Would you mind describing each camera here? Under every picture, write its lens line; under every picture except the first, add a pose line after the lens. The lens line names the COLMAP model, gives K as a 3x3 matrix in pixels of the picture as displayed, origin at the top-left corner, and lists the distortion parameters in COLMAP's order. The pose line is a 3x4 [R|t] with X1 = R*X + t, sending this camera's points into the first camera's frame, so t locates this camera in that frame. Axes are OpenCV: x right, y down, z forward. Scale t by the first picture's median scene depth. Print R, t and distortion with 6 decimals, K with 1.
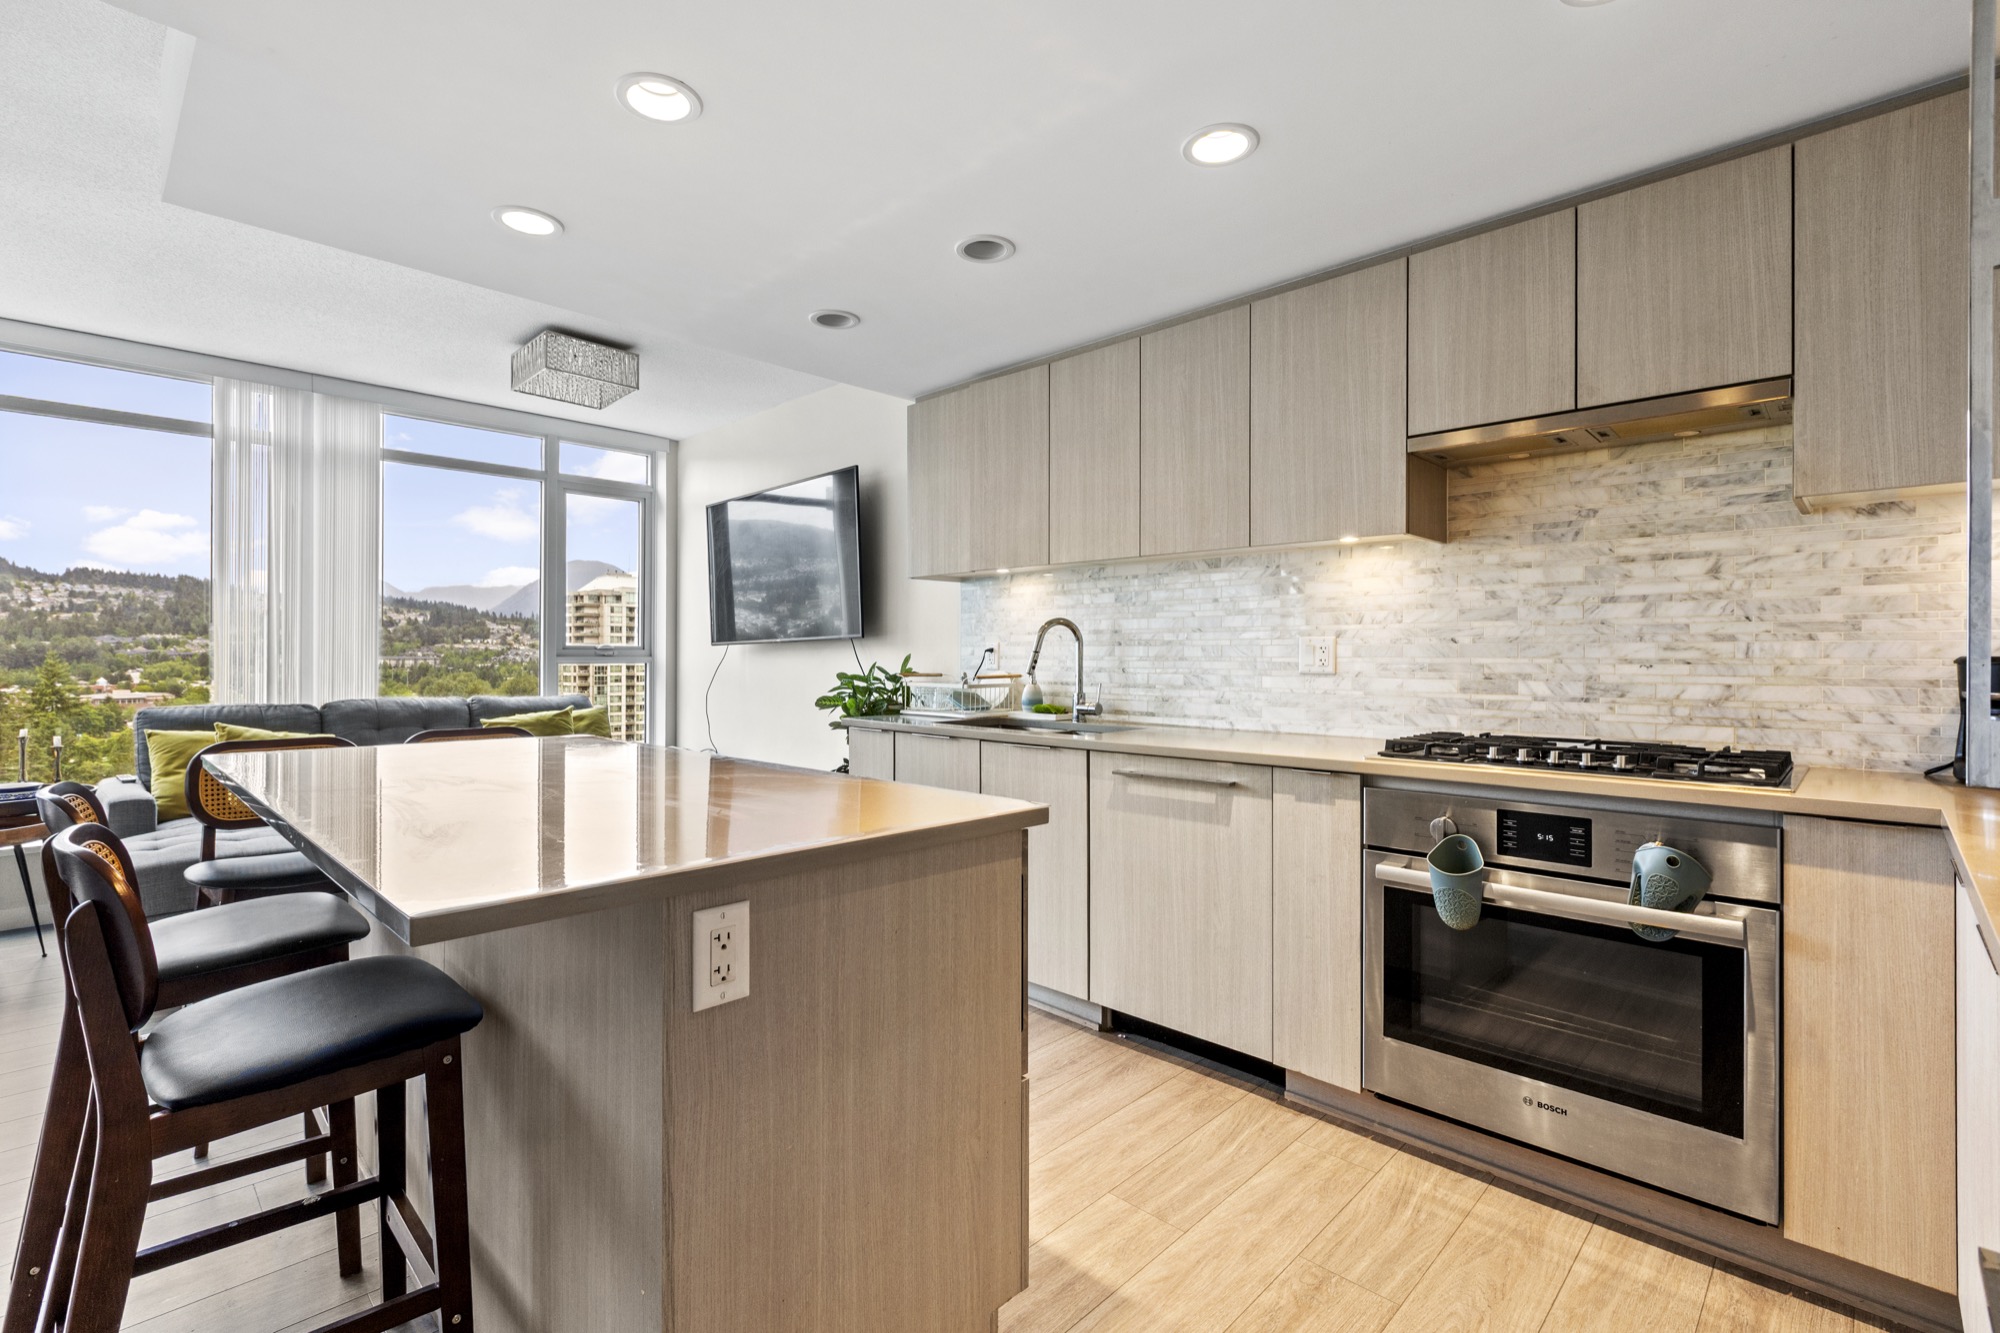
lens RADIAL K [[905.8, 0, 999.5], [0, 905.8, 652.9], [0, 0, 1]] dist [0.013036, -0.006322]
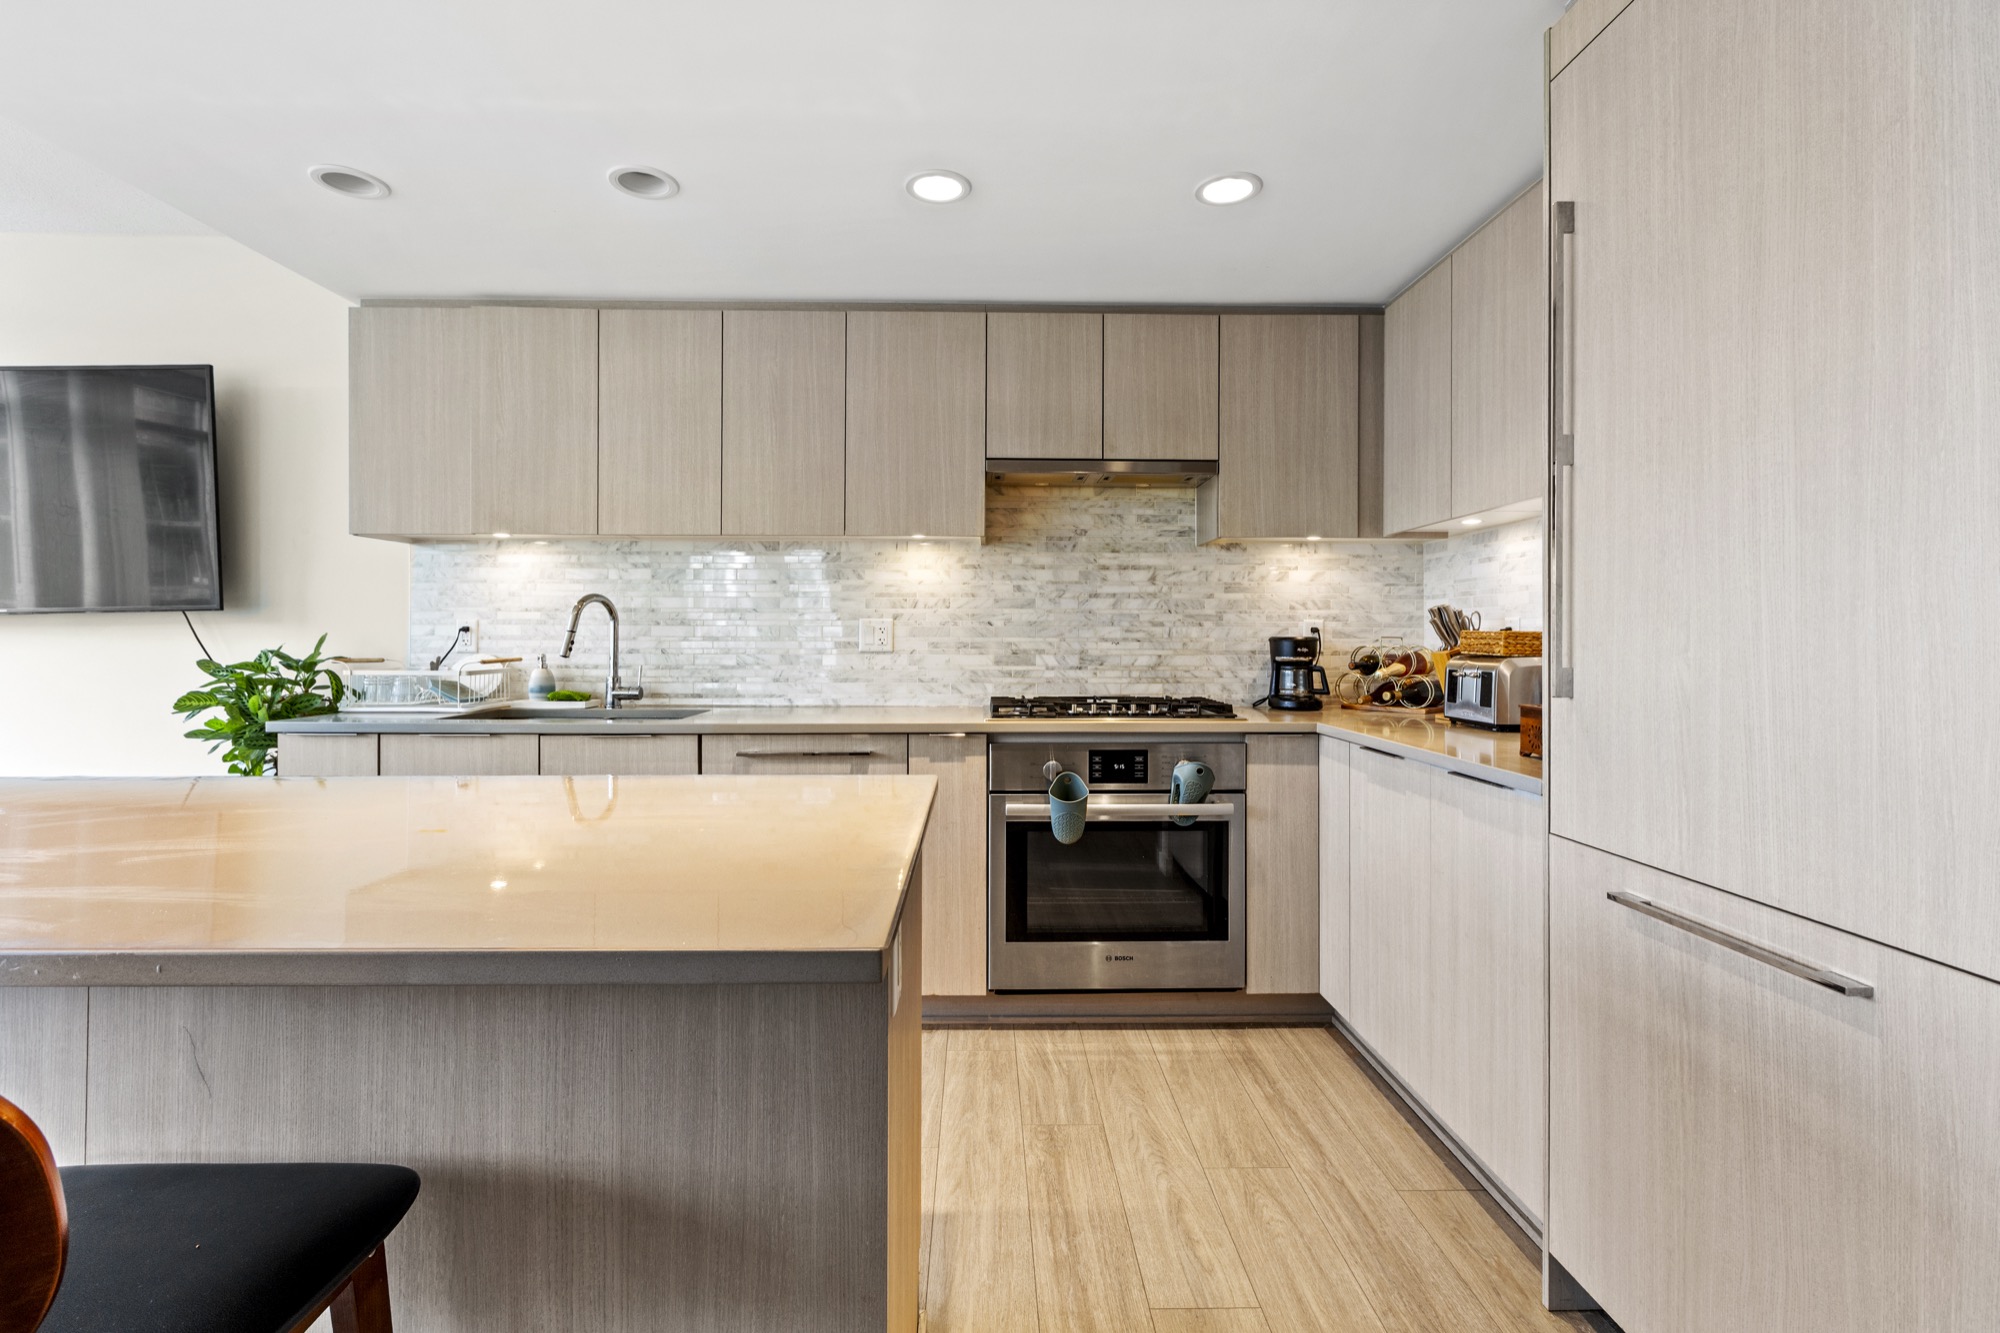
lens RADIAL K [[912.9, 0, 997.2], [0, 912.9, 632.2], [0, 0, 1]] dist [-0.002732, -0.000066]
pose [[0.704875, 0.001985, 0.709329, -0.389976], [-0.003052, 0.999995, 0.000234, -0.002159], [-0.709325, -0.002330, 0.704878, 0.108128]]
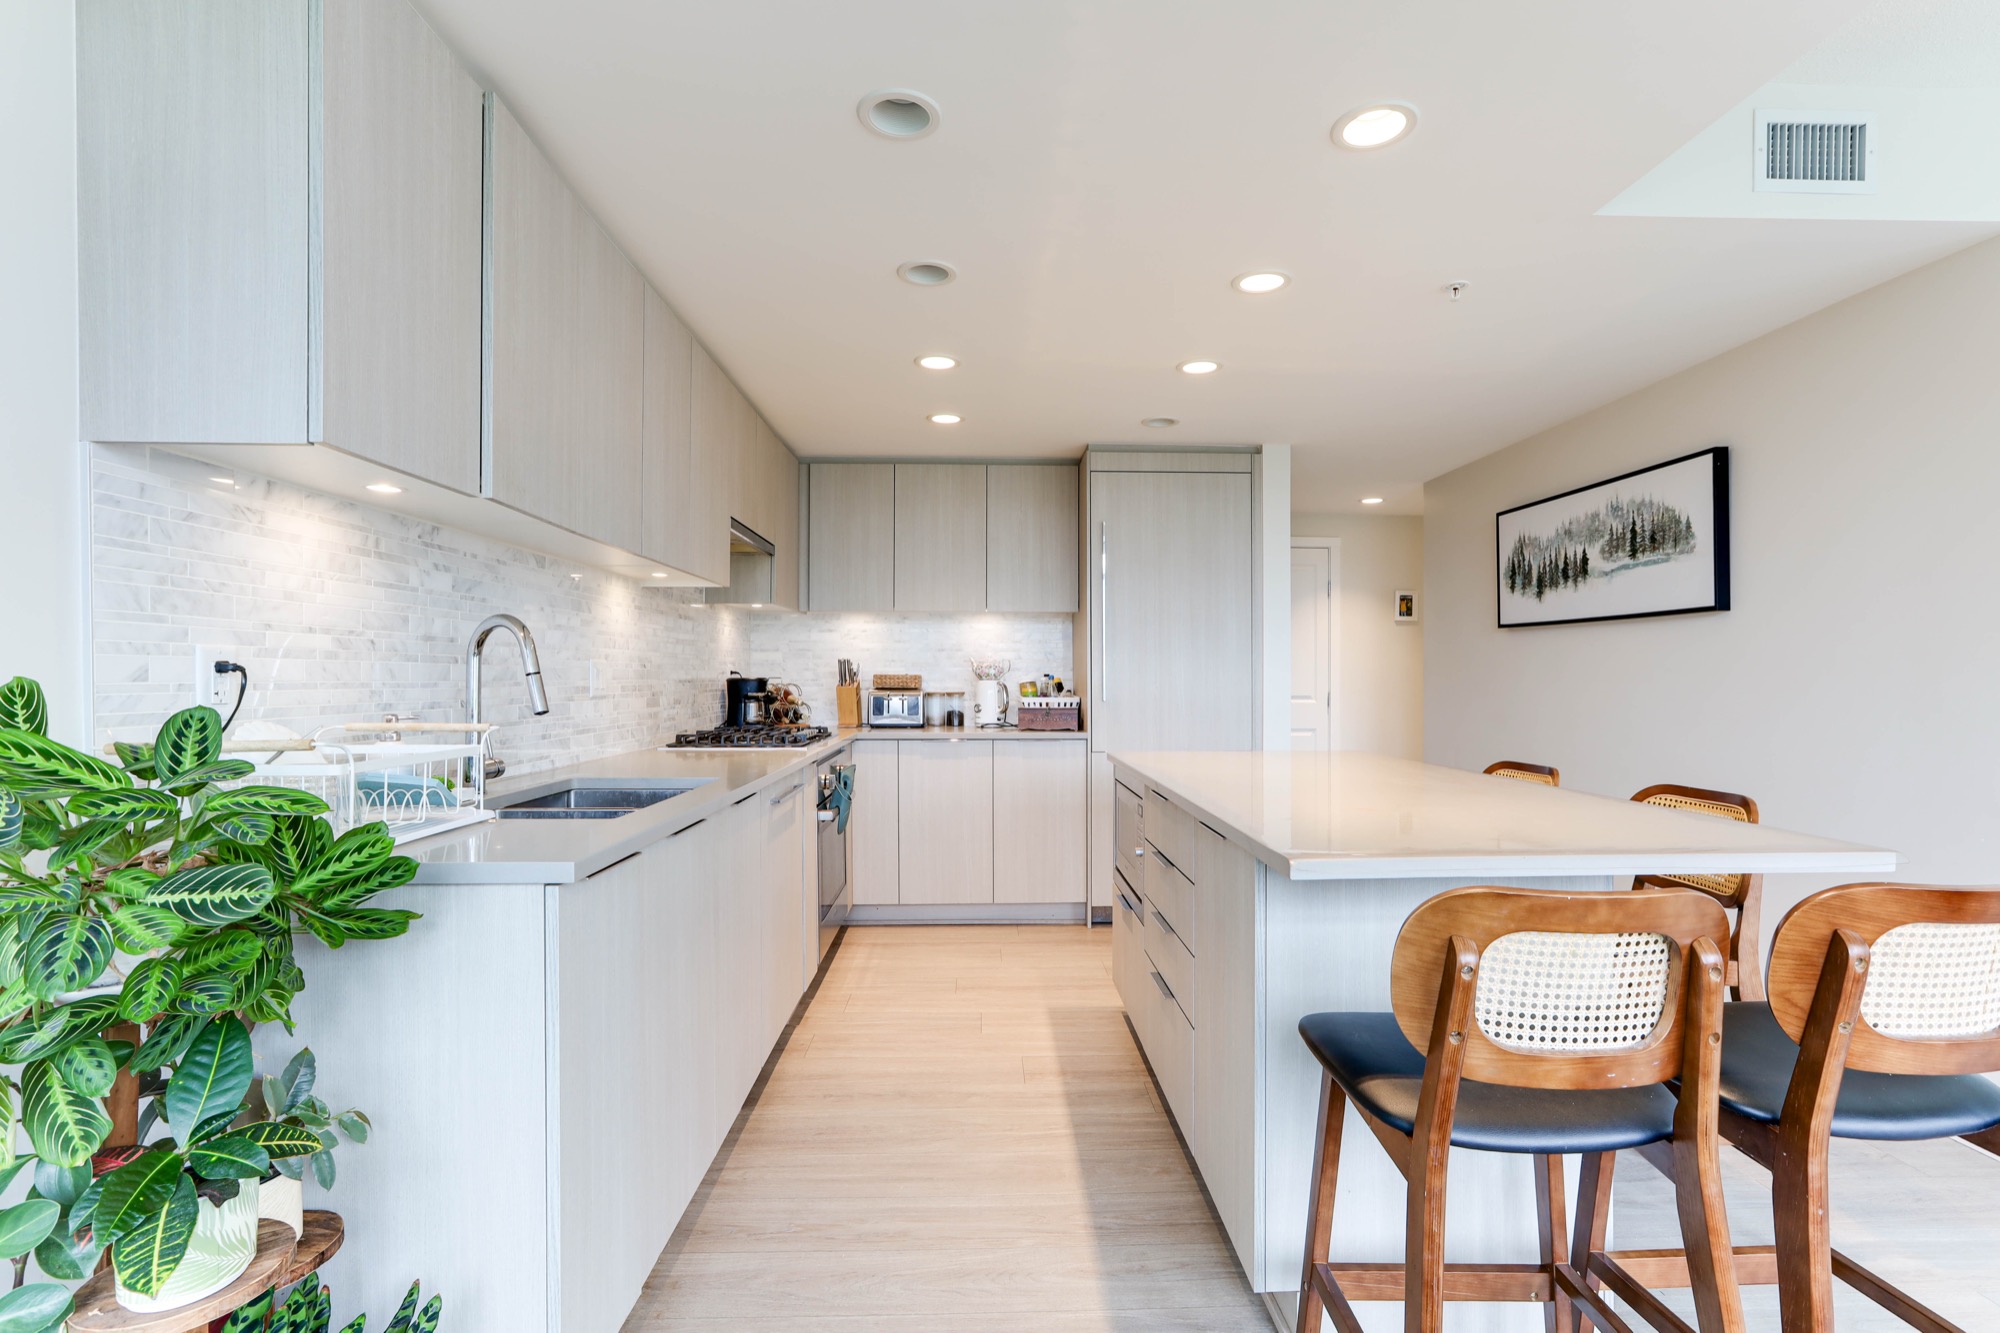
lens RADIAL K [[928.6, 0, 1000.0], [0, 928.6, 666.5], [0, 0, 1]] dist [0.000421, -0.000064]
pose [[-0.713763, 0.002908, 0.700381, -0.751580], [-0.007209, 0.999908, -0.011497, -0.001593], [-0.700350, -0.013255, -0.713676, 1.589260]]
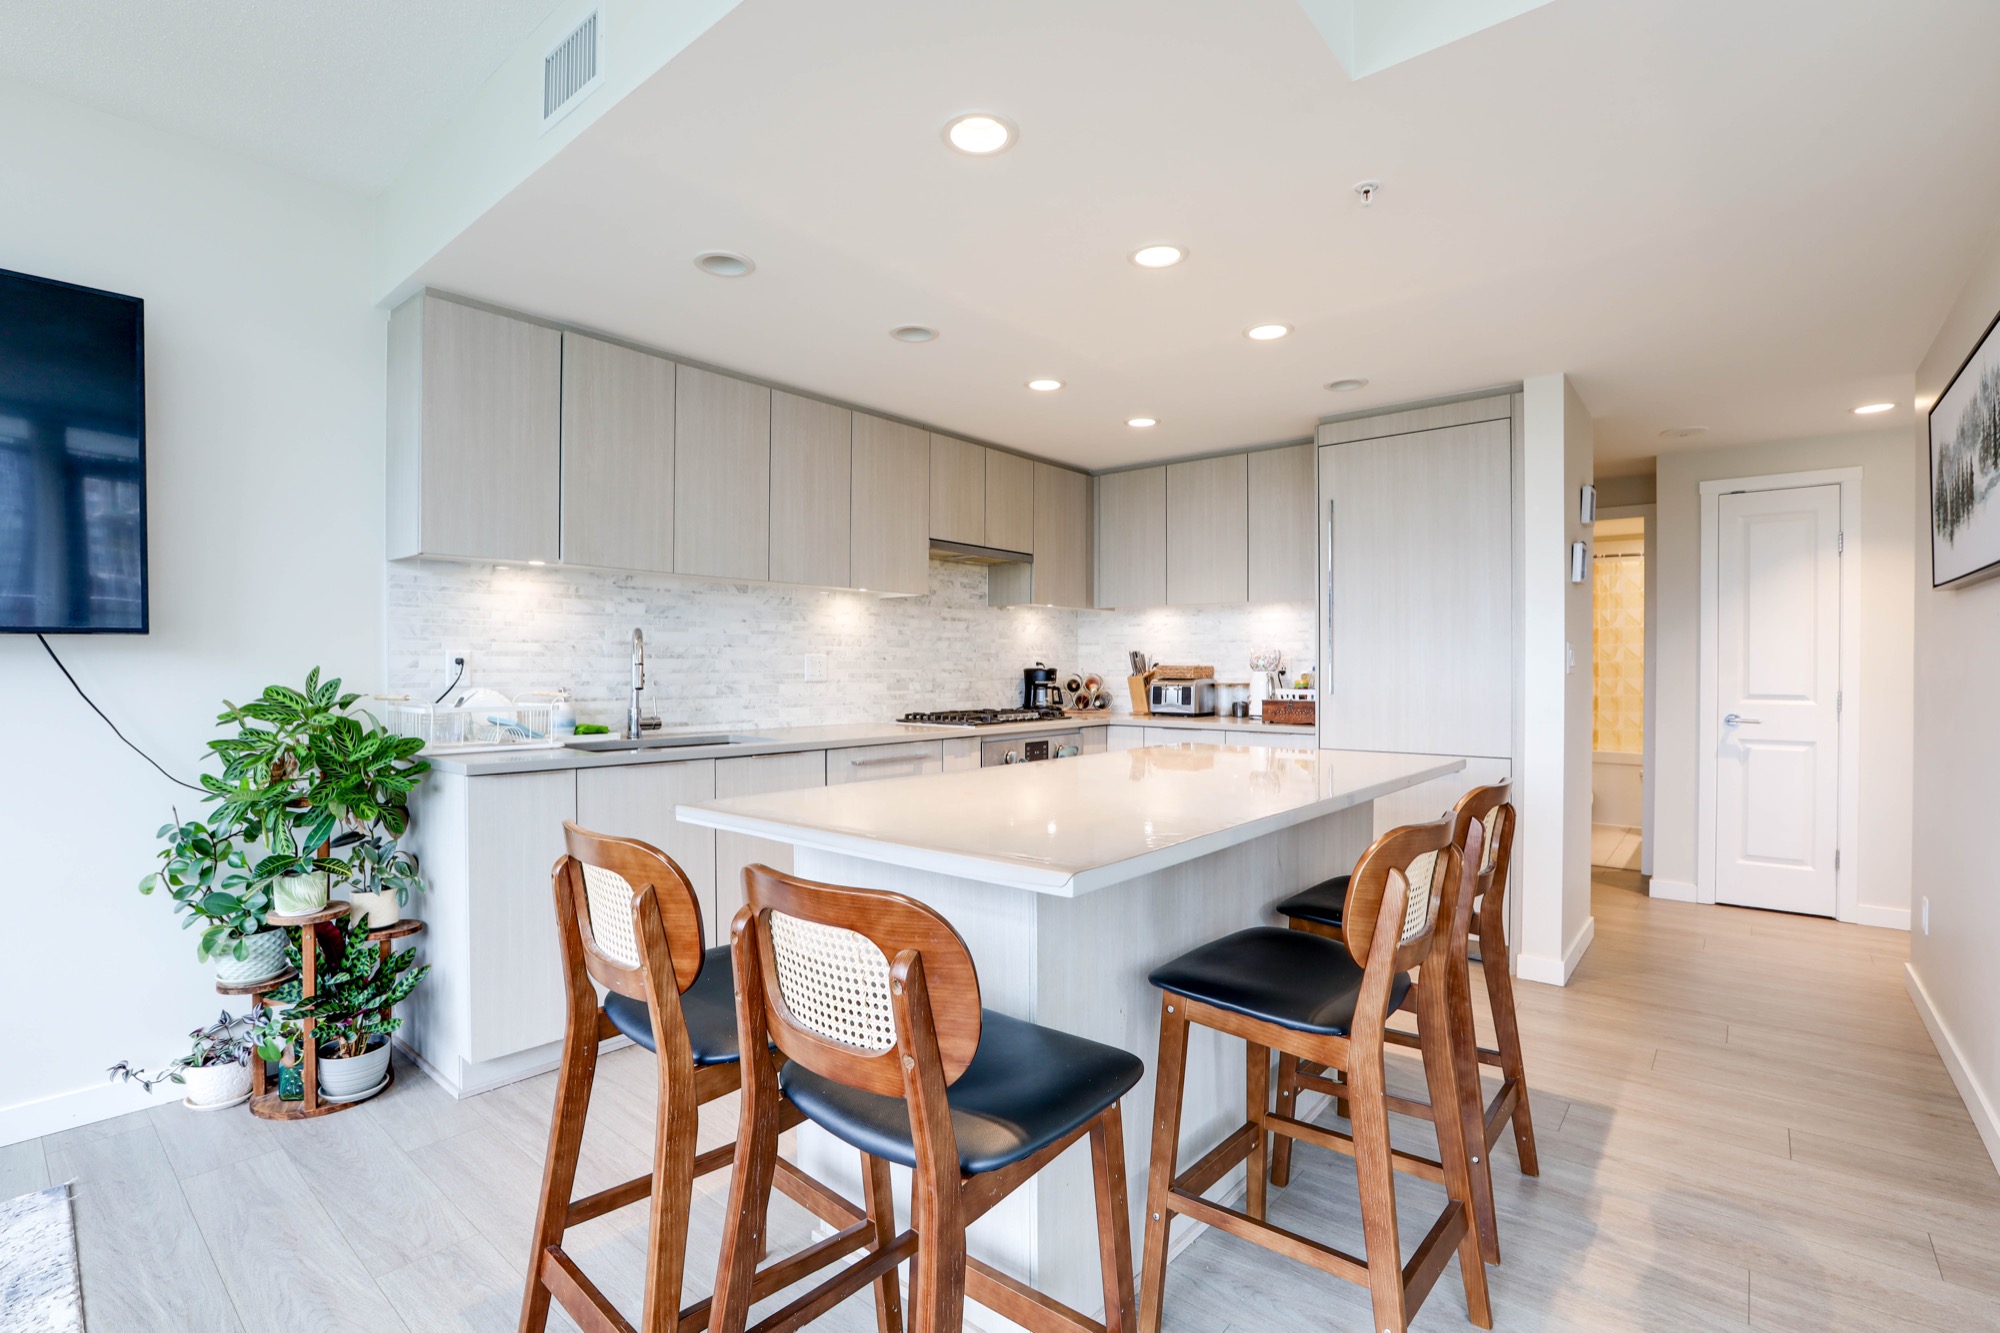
lens RADIAL K [[925.5, 0, 988.2], [0, 925.5, 675.1], [0, 0, 1]] dist [-0.049845, 0.017852]
pose [[-0.064387, -0.012297, 0.997849, -1.188218], [-0.007376, 0.999903, 0.011846, -0.005265], [-0.997898, -0.006598, -0.064471, 0.933759]]
